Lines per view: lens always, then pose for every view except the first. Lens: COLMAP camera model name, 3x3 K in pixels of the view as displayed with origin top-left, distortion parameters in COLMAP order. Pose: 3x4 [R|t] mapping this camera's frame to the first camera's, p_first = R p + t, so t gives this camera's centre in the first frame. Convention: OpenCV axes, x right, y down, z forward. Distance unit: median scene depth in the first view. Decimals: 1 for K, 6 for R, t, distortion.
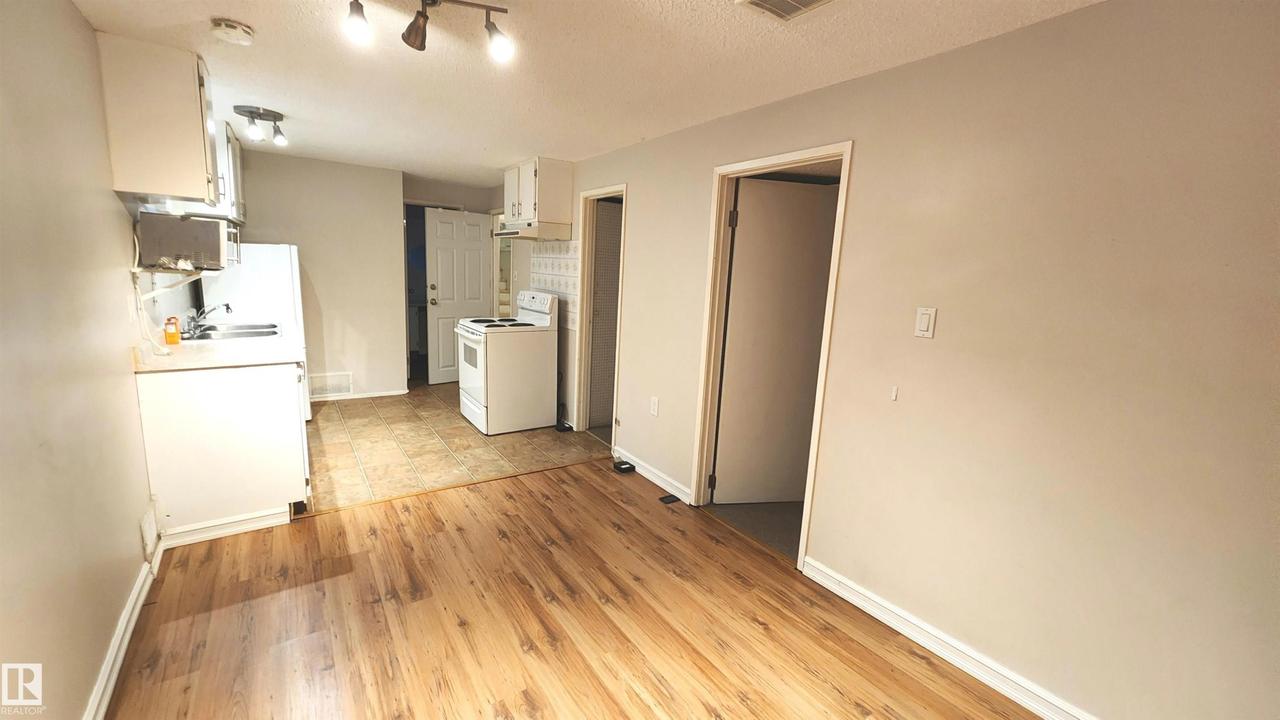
lens RADIAL K [[518.0, 0, 638.0], [0, 518.0, 353.1], [0, 0, 1]] dist [-0.000142, -0.004328]
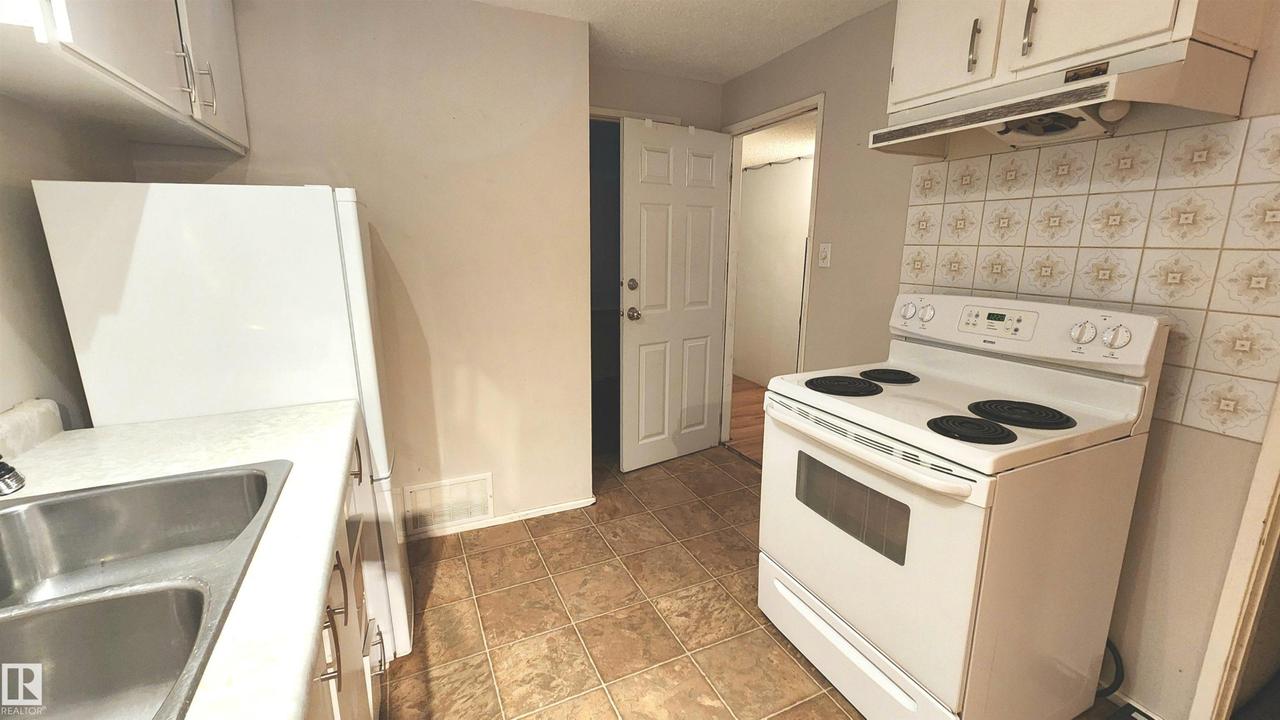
lens RADIAL K [[508.7, 0, 621.1], [0, 508.7, 344.7], [0, 0, 1]] dist [-0.000118, -0.000096]
pose [[0.982646, -0.008591, -0.185291, -0.347654], [0.014720, 0.999388, 0.031726, -0.093778], [0.184905, -0.033903, 0.982171, 0.568055]]
